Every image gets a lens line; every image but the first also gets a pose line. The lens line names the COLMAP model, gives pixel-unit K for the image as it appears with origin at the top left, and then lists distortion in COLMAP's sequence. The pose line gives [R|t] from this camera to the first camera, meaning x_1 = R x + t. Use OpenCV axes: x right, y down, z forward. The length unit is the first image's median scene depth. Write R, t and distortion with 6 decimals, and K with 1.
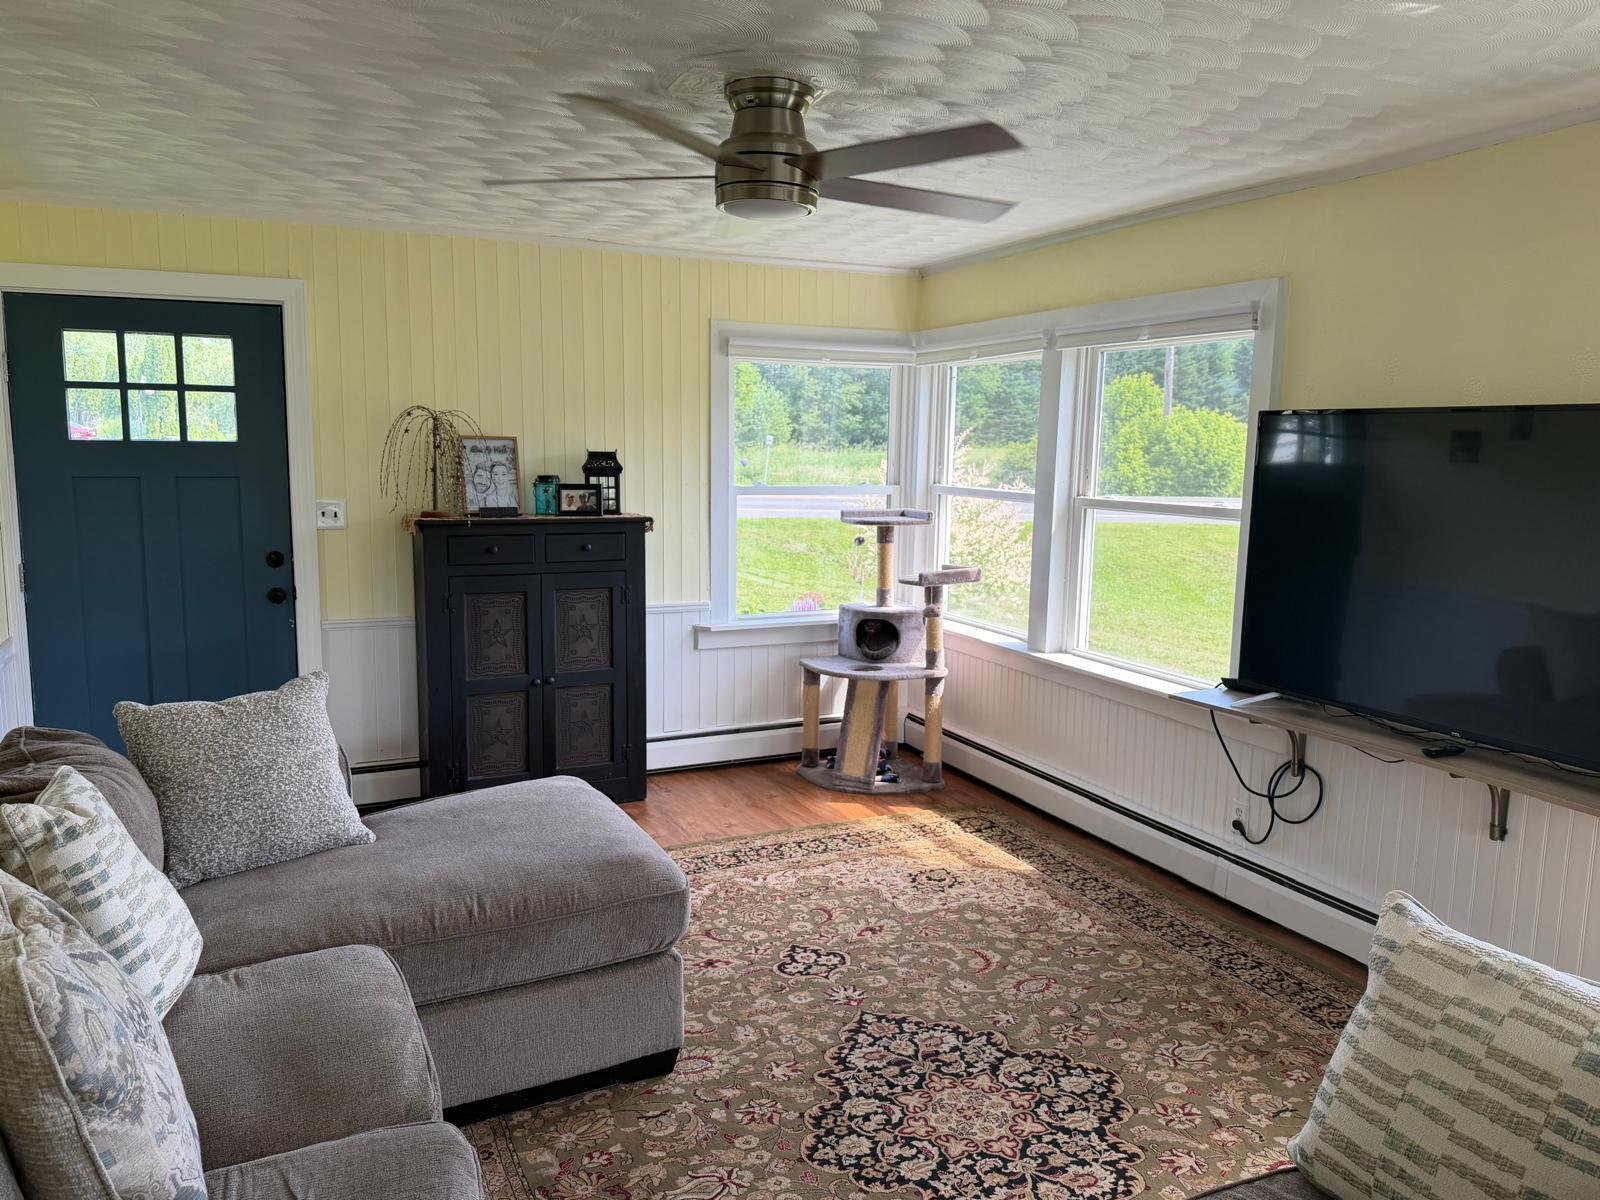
lens RADIAL K [[1143.6, 0, 796.8], [0, 1143.6, 611.8], [0, 0, 1]] dist [0.041320, -0.009888]
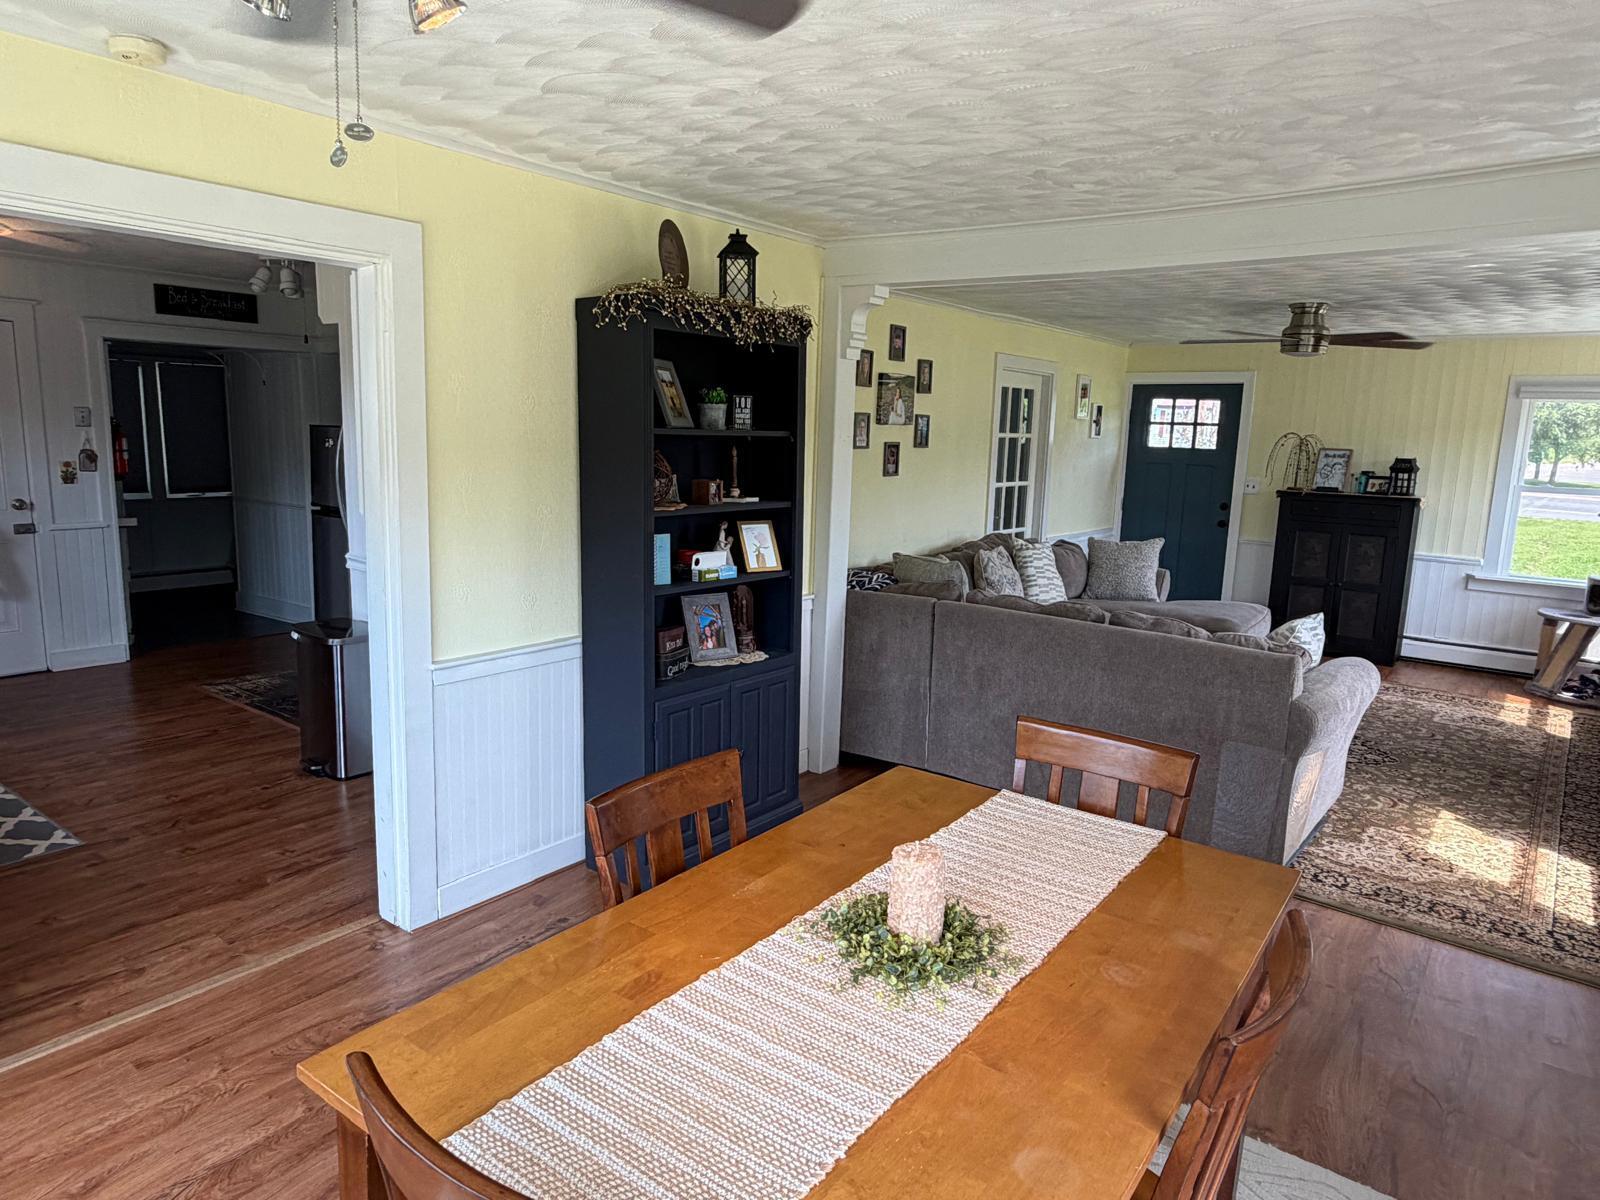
lens RADIAL K [[999.4, 0, 795.5], [0, 999.4, 595.5], [0, 0, 1]] dist [-0.001269, 0.001034]
pose [[0.452940, 0.151007, -0.878659, 0.734210], [-0.156941, 0.983666, 0.088152, 0.068176], [0.877619, 0.097970, 0.469241, -0.451661]]
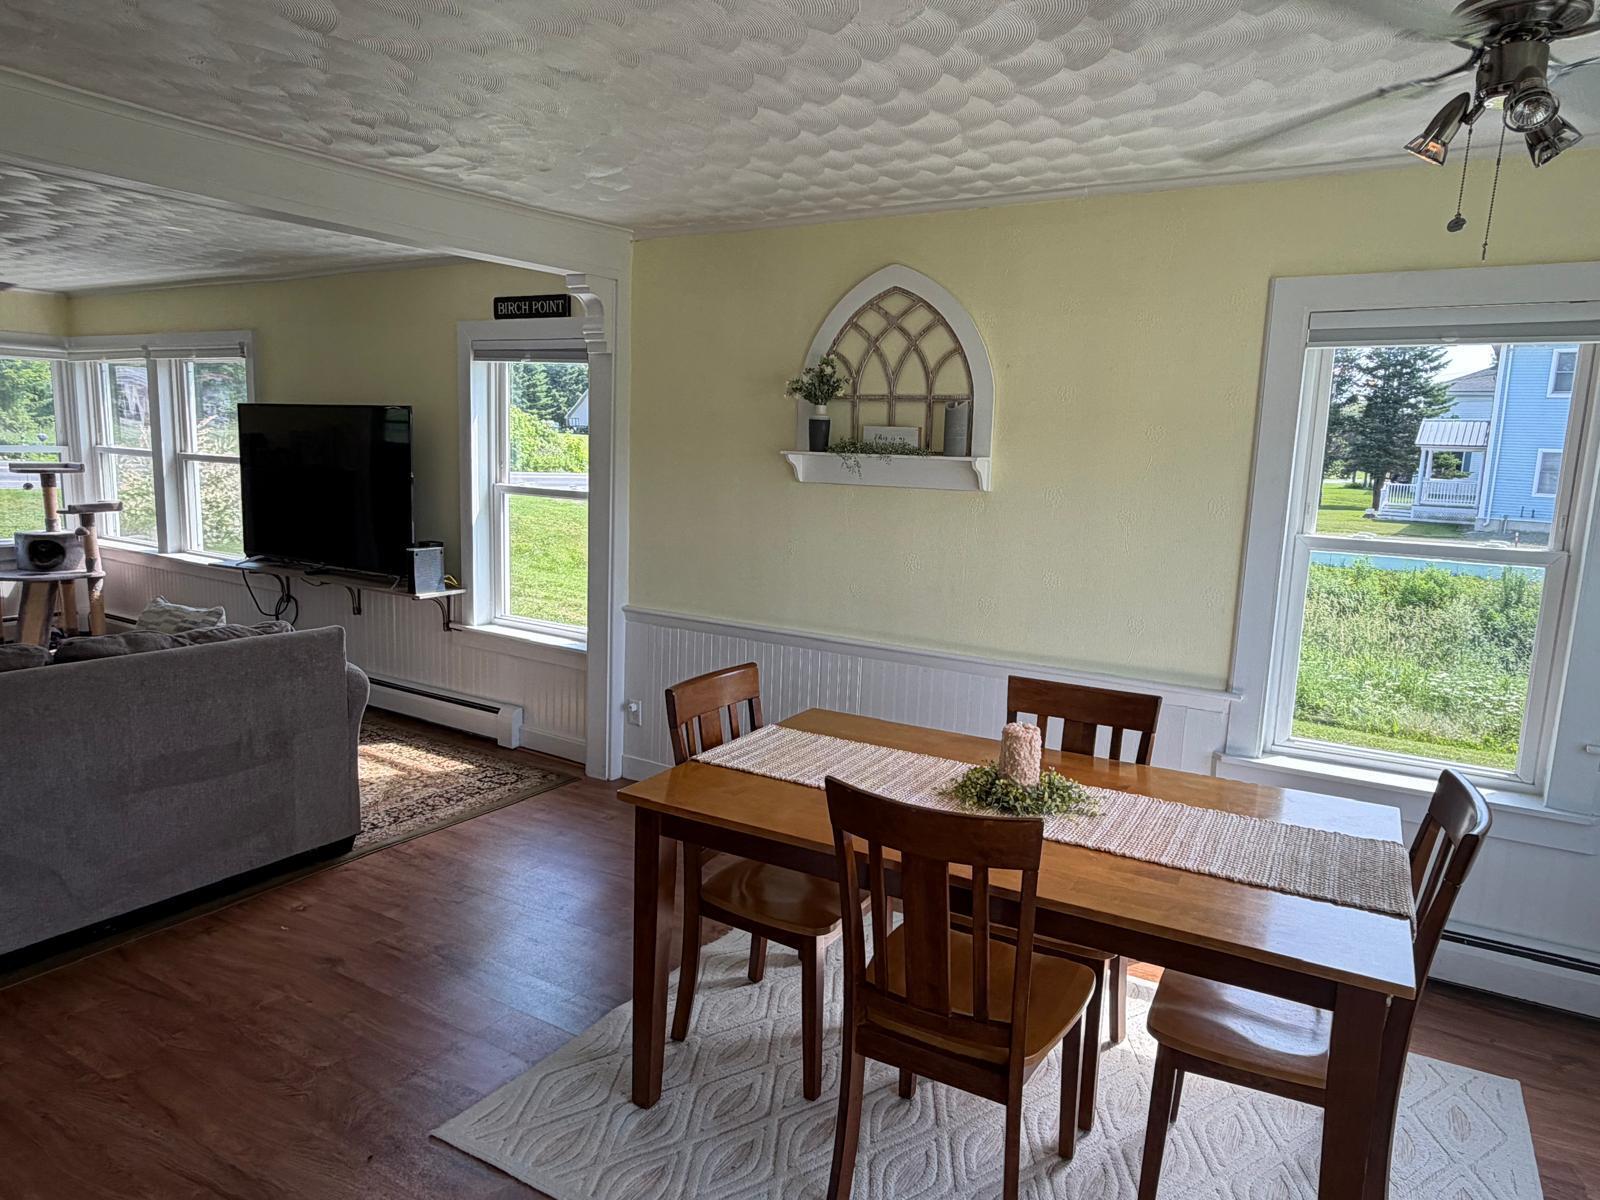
lens RADIAL K [[999.4, 0, 799.0], [0, 999.4, 597.4], [0, 0, 1]] dist [-0.001269, 0.001034]
pose [[0.835605, -0.068872, 0.544996, 0.181253], [0.057346, 0.997625, 0.038146, 0.087900], [-0.546329, -0.000622, 0.837570, -0.575625]]
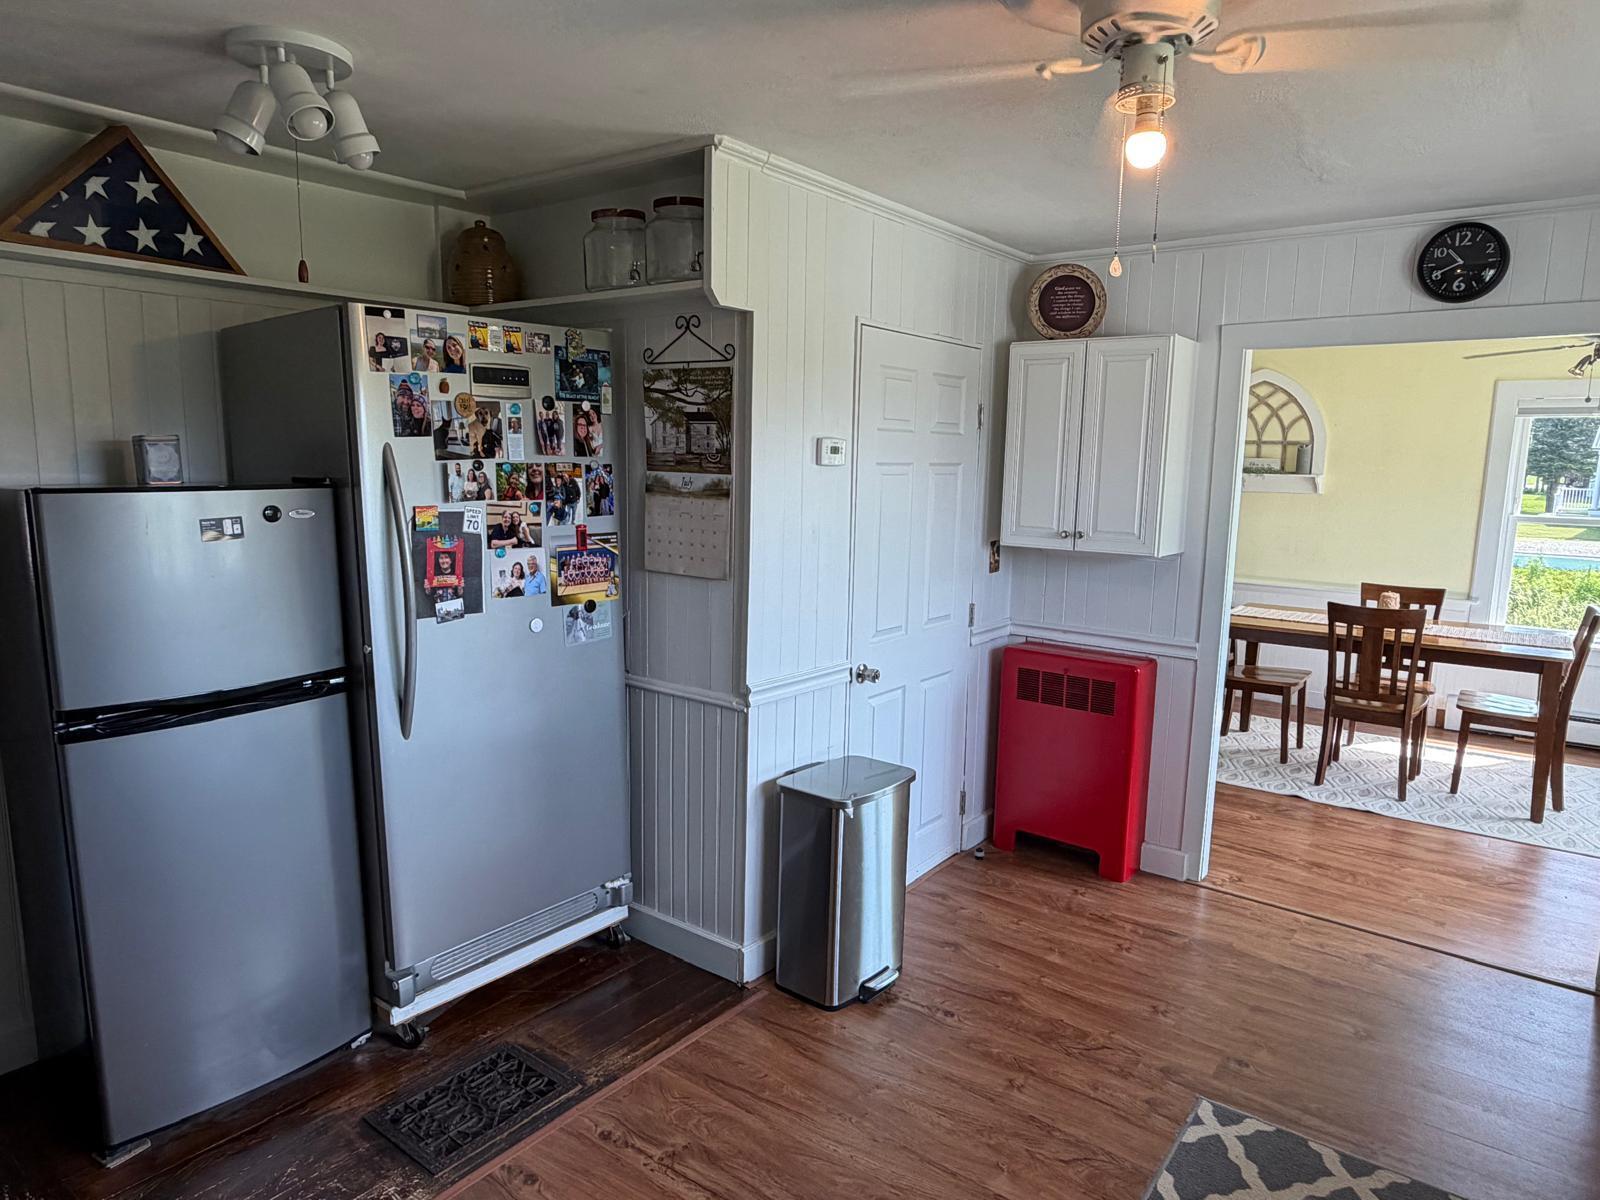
lens RADIAL K [[999.4, 0, 792.5], [0, 999.4, 602.0], [0, 0, 1]] dist [-0.001269, 0.001034]
pose [[0.896844, -0.062198, 0.437952, -0.491290], [0.057614, 0.998056, 0.023762, 0.116454], [-0.438578, 0.003922, 0.898684, -0.907723]]
